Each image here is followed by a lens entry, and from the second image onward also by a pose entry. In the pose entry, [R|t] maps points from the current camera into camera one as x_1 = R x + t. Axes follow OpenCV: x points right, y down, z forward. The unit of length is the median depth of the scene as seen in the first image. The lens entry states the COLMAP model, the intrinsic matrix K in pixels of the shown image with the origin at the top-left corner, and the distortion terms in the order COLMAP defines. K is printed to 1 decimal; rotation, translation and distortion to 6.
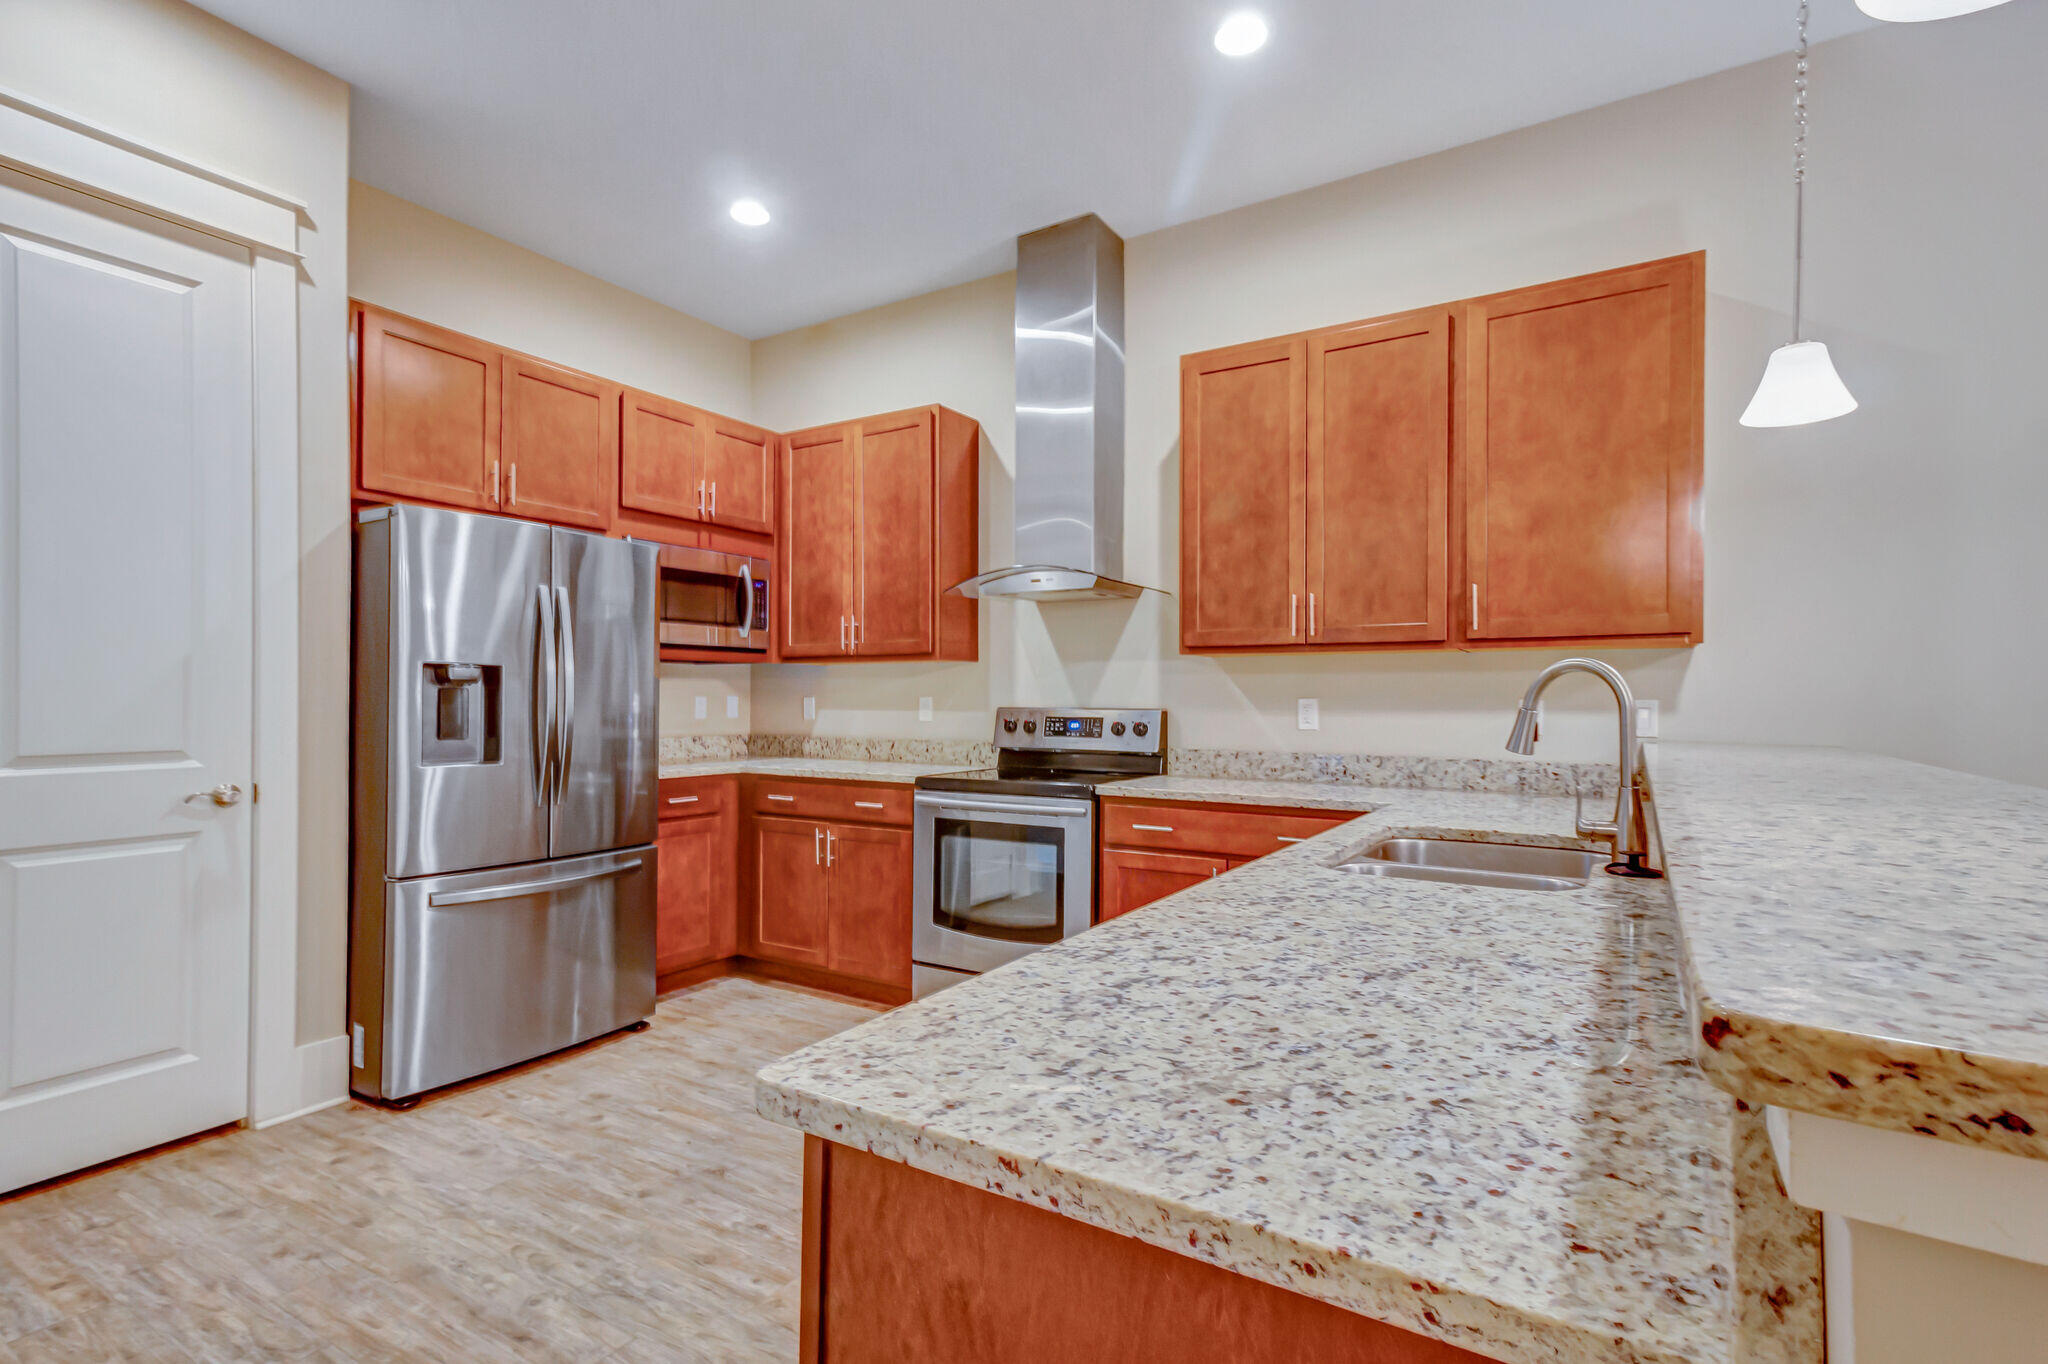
lens RADIAL K [[986.1, 0, 1024.0], [0, 986.1, 682.0], [0, 0, 1]] dist [0.028883, 0.000006]
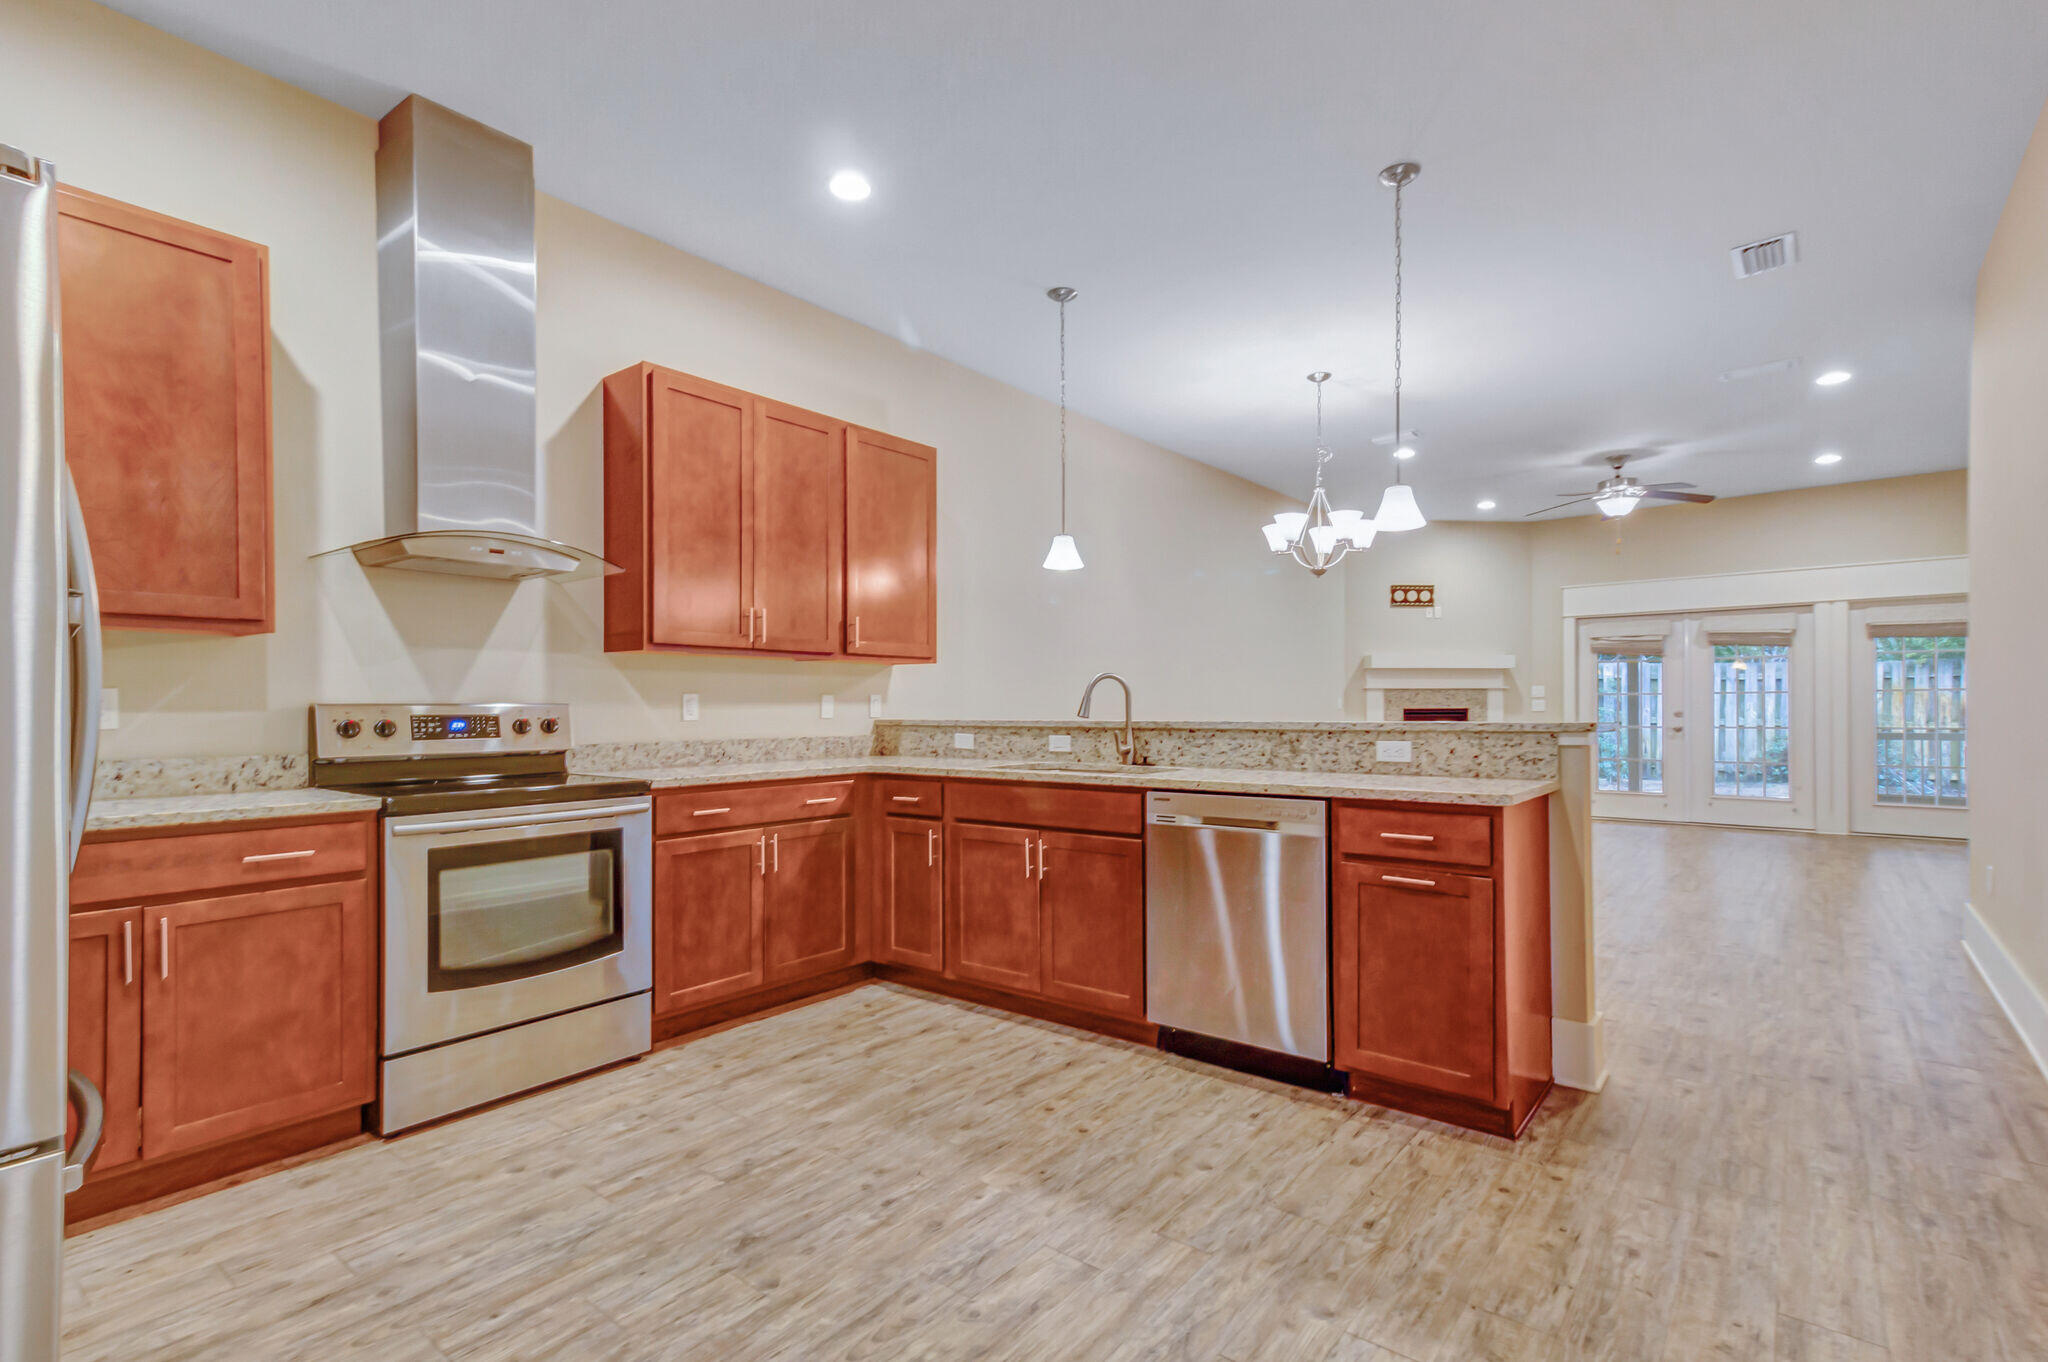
lens RADIAL K [[960.9, 0, 1023.3], [0, 960.9, 699.9], [0, 0, 1]] dist [0.019727, -0.000190]
pose [[0.117595, -0.000008, 0.993062, -0.760433], [-0.011921, 0.999928, 0.001420, 0.017023], [-0.992990, -0.012005, 0.117586, 0.464091]]
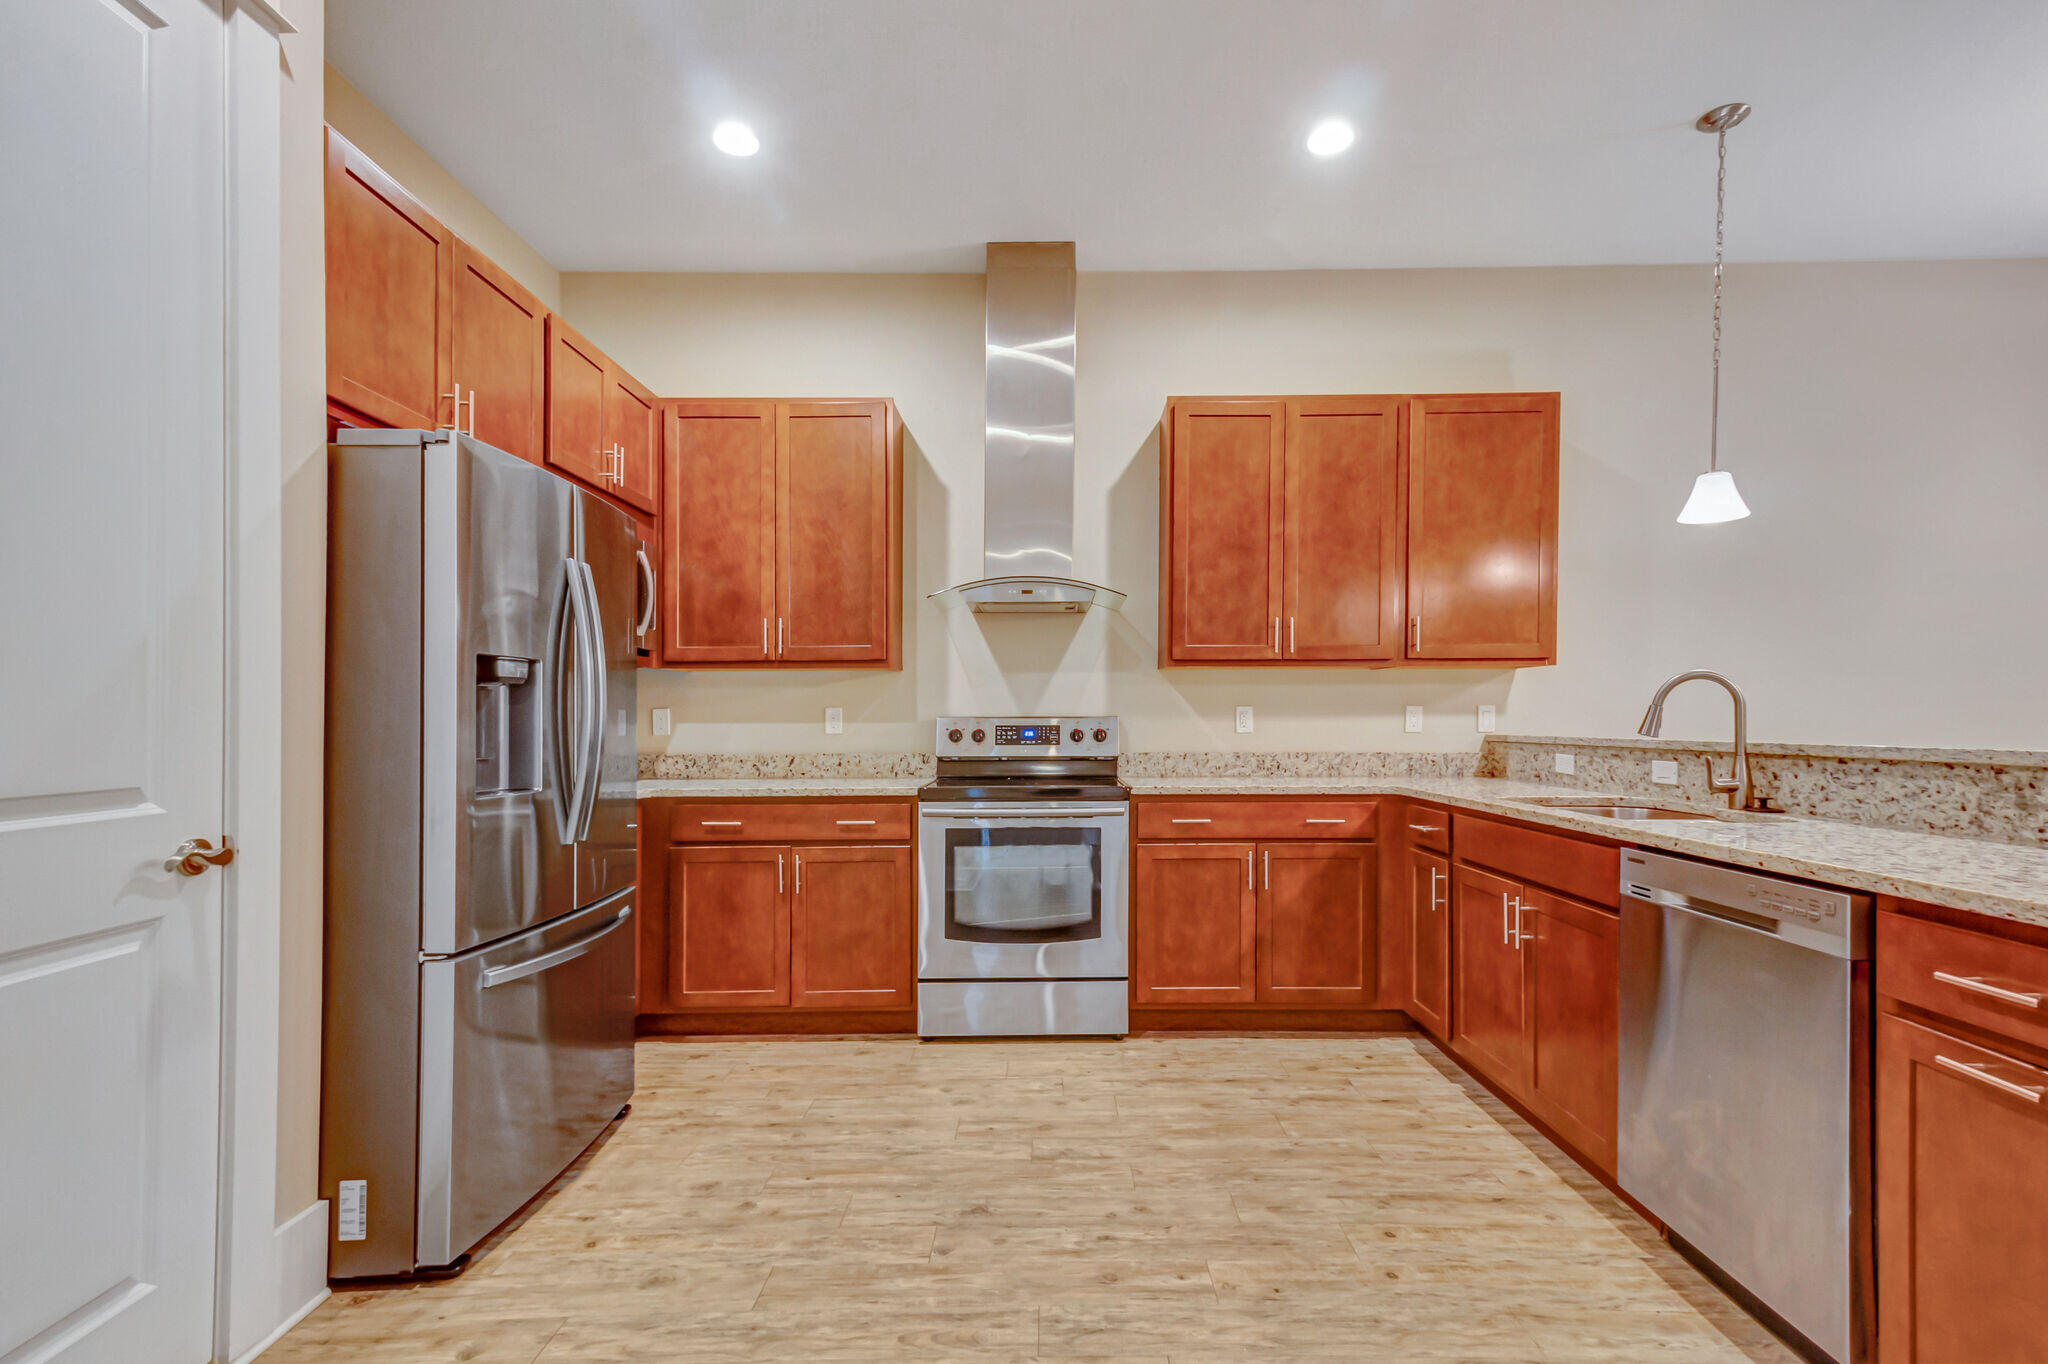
lens RADIAL K [[953.2, 0, 1035.9], [0, 953.2, 723.3], [0, 0, 1]] dist [0.029450, -0.000235]
pose [[0.847066, -0.010640, 0.531381, -0.512886], [-0.001486, 0.999748, 0.022388, 0.011552], [-0.531486, -0.019754, 0.846837, 0.159596]]
